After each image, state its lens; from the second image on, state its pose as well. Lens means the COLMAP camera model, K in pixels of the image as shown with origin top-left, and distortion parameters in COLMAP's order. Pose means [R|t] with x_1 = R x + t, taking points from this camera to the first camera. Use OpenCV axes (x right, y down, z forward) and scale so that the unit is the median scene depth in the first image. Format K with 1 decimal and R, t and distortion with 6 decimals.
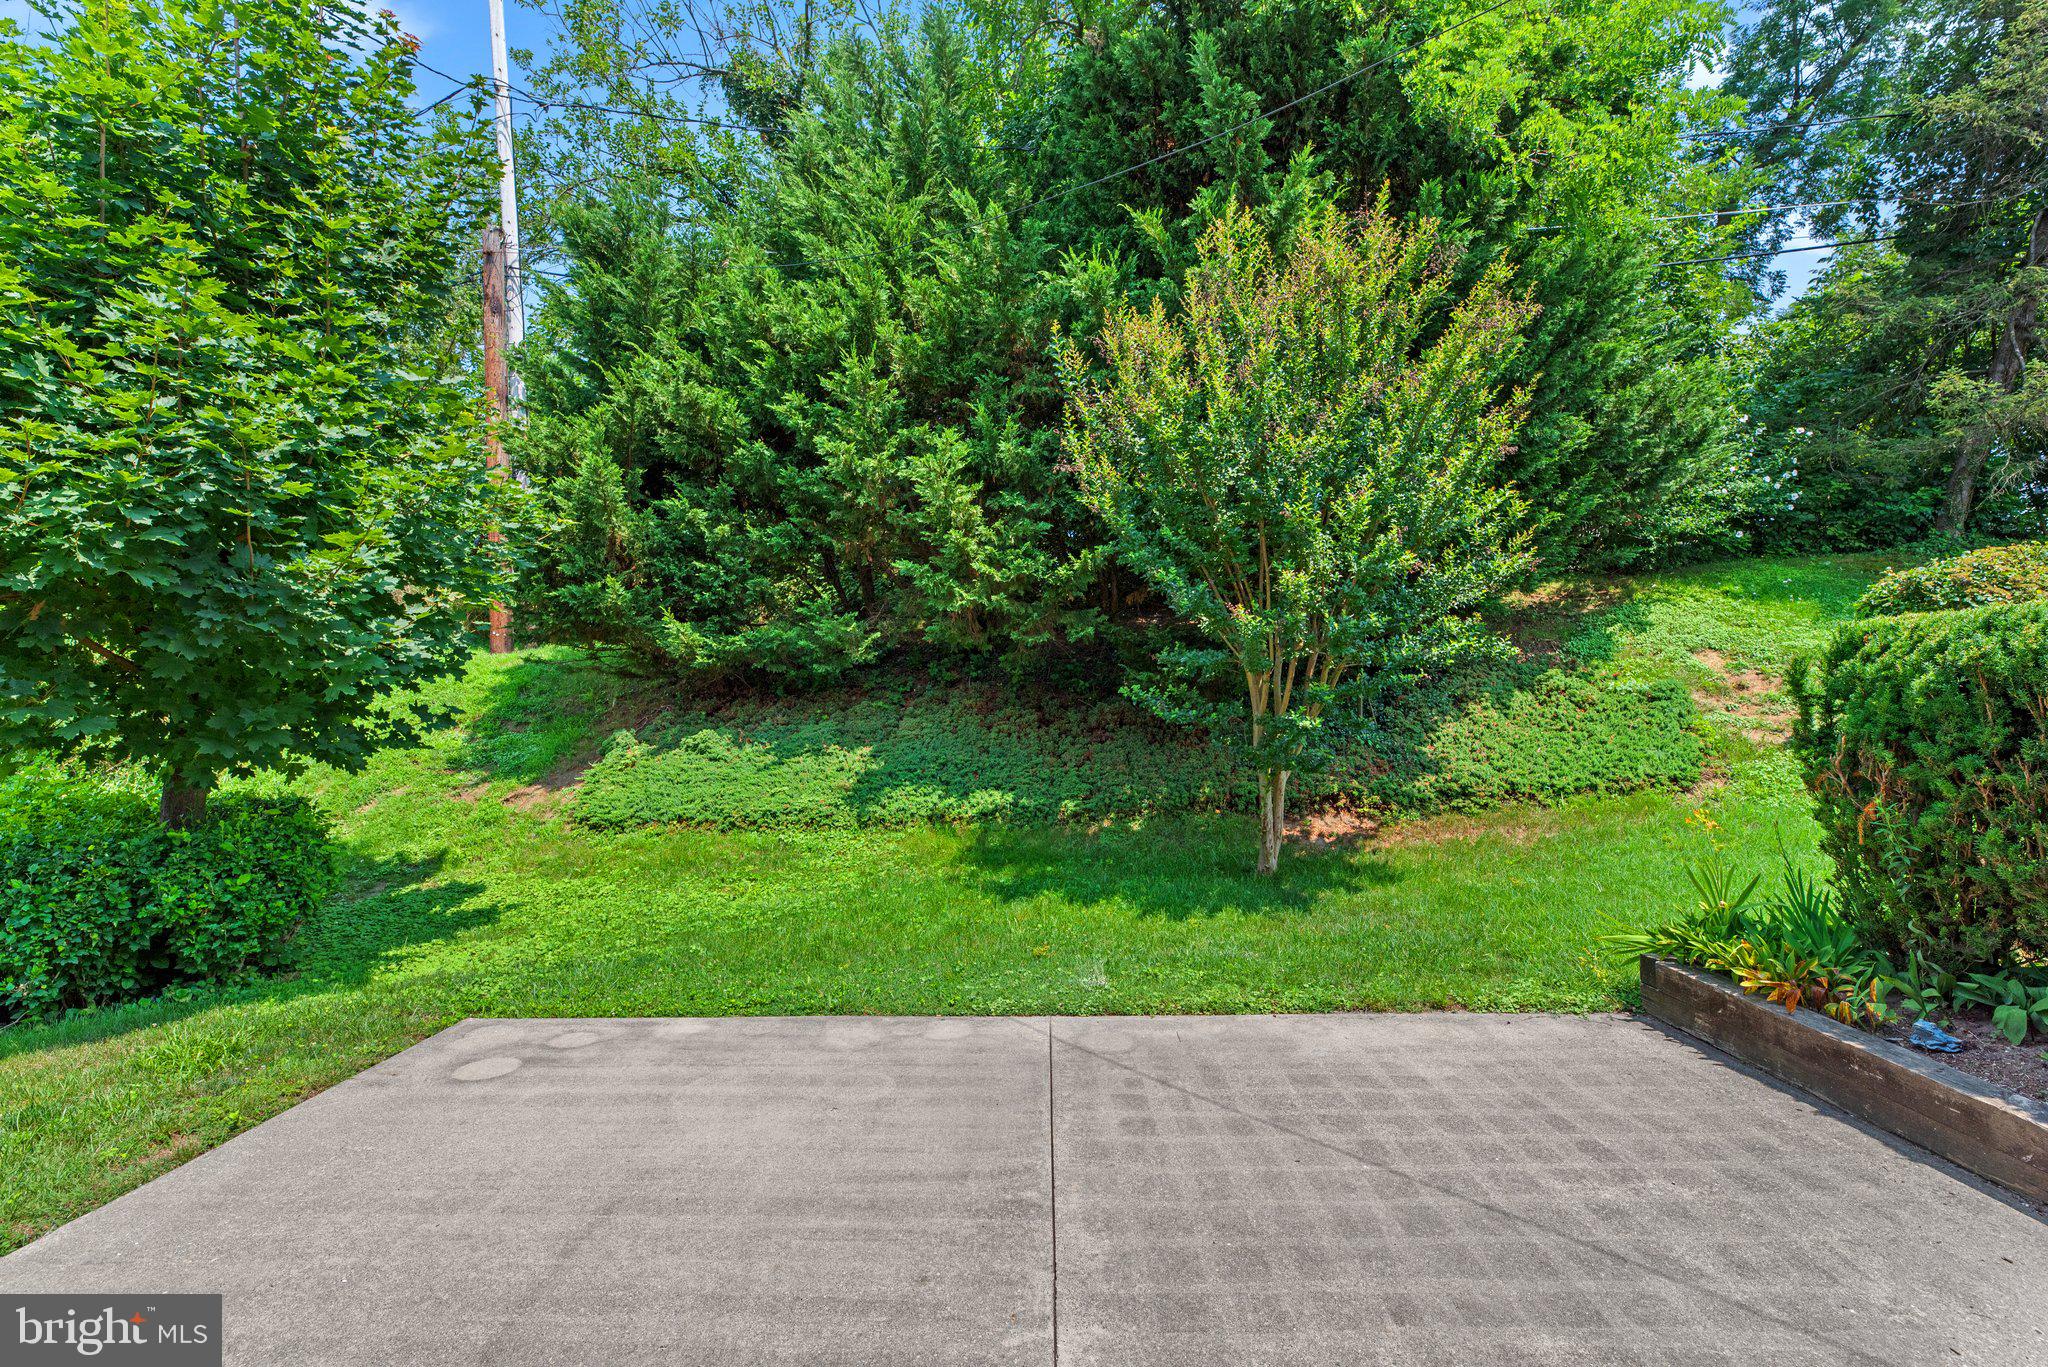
lens RADIAL K [[911.5, 0, 1026.2], [0, 911.5, 690.1], [0, 0, 1]] dist [0.001724, 0.000057]
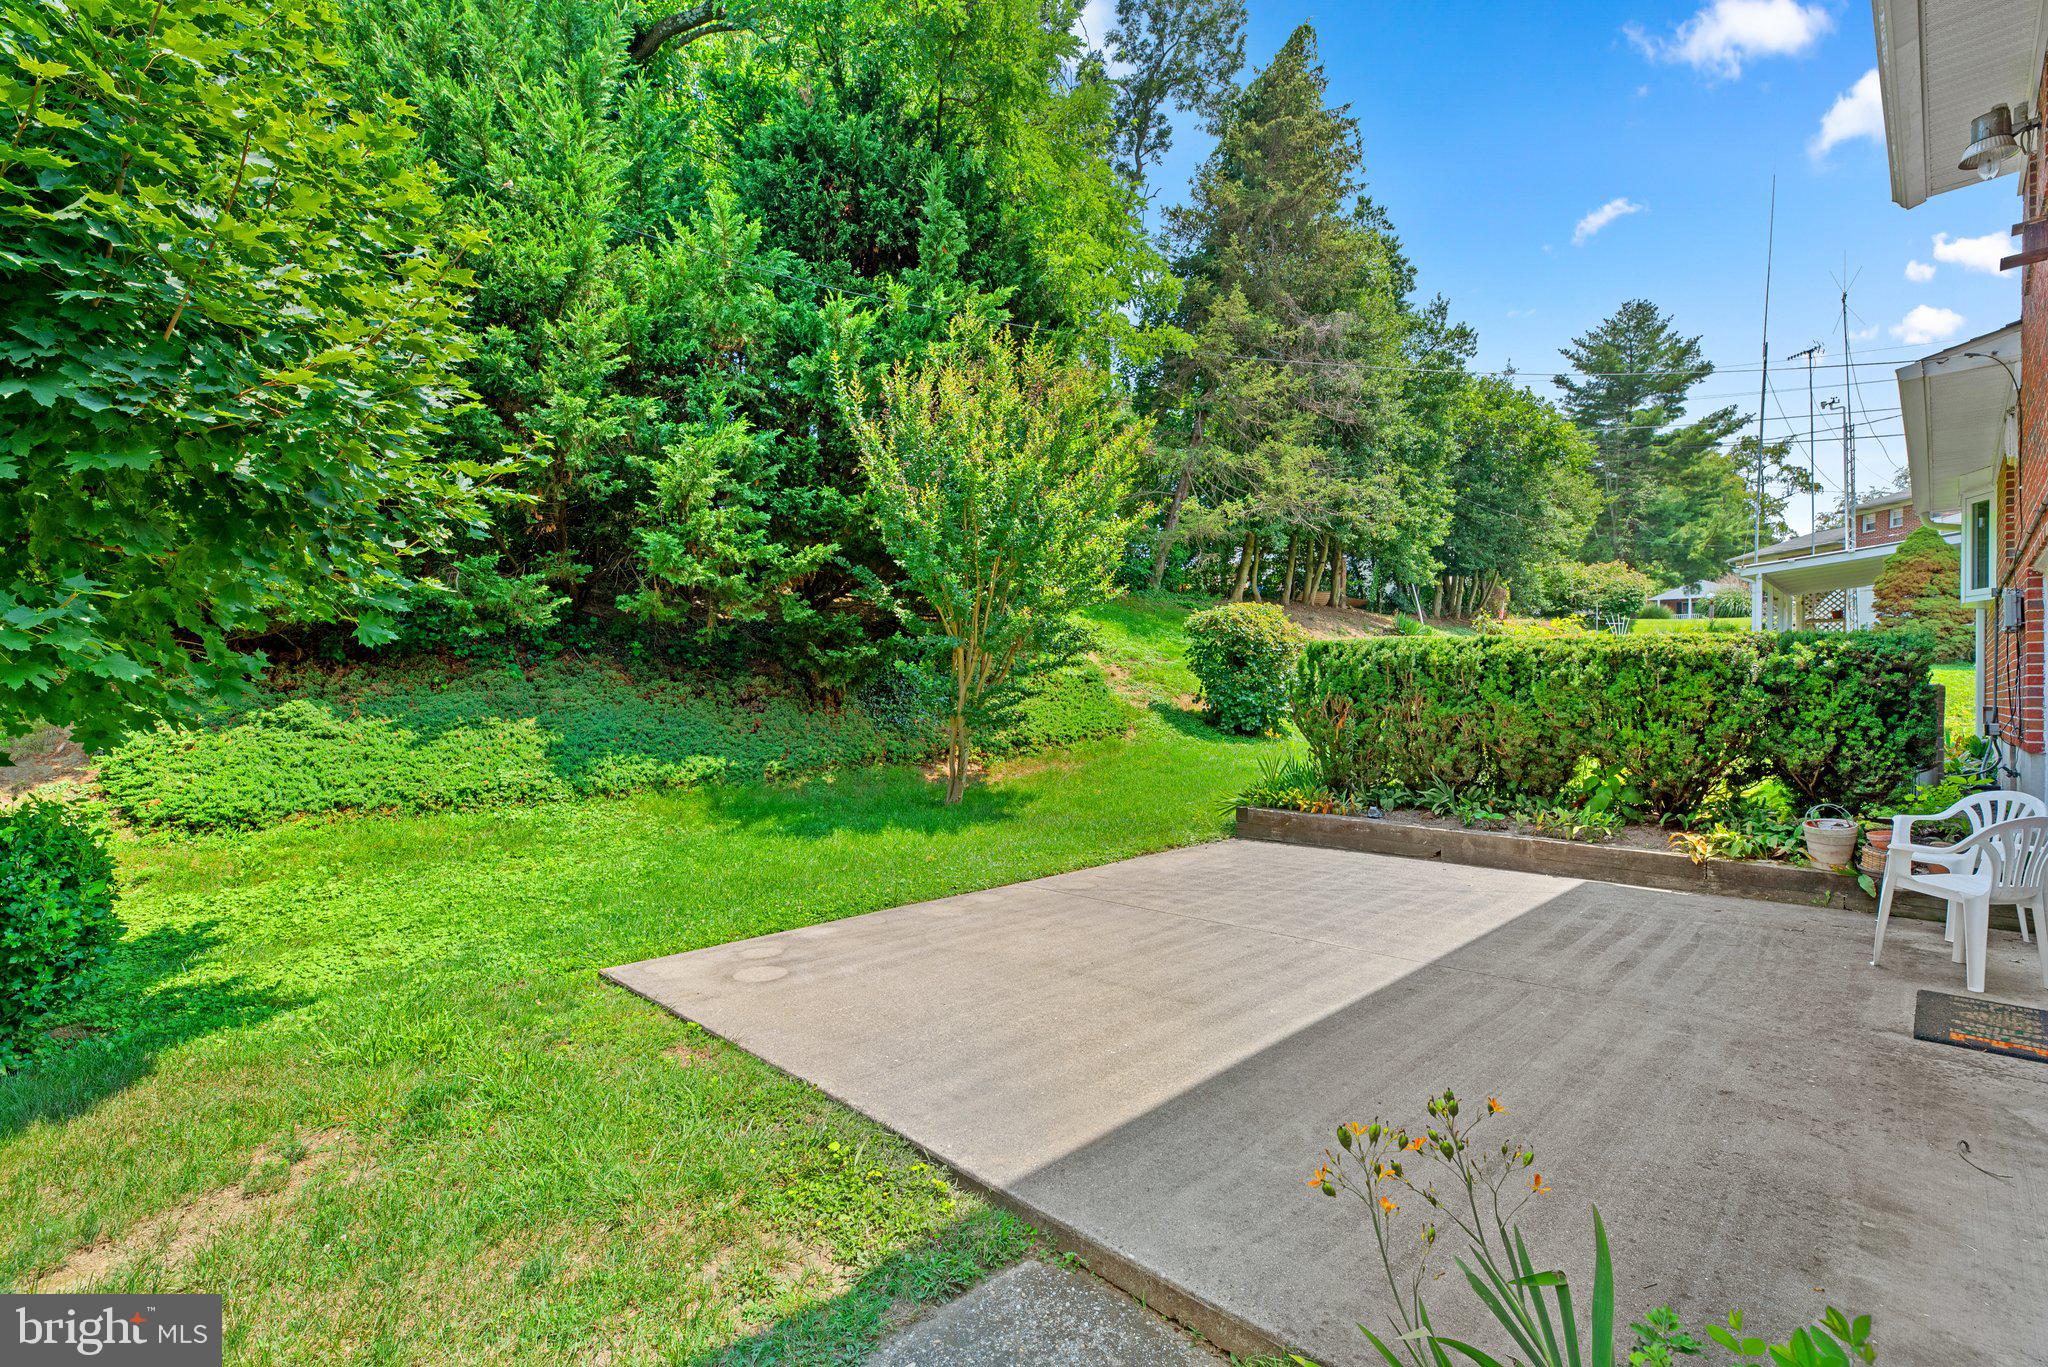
lens RADIAL K [[911.5, 0, 1026.2], [0, 911.5, 690.1], [0, 0, 1]] dist [0.001724, 0.000057]
pose [[0.701549, 0.008538, 0.712571, -0.544020], [-0.018103, 0.999819, 0.005843, 0.020851], [-0.712392, -0.016999, 0.701576, -0.016626]]
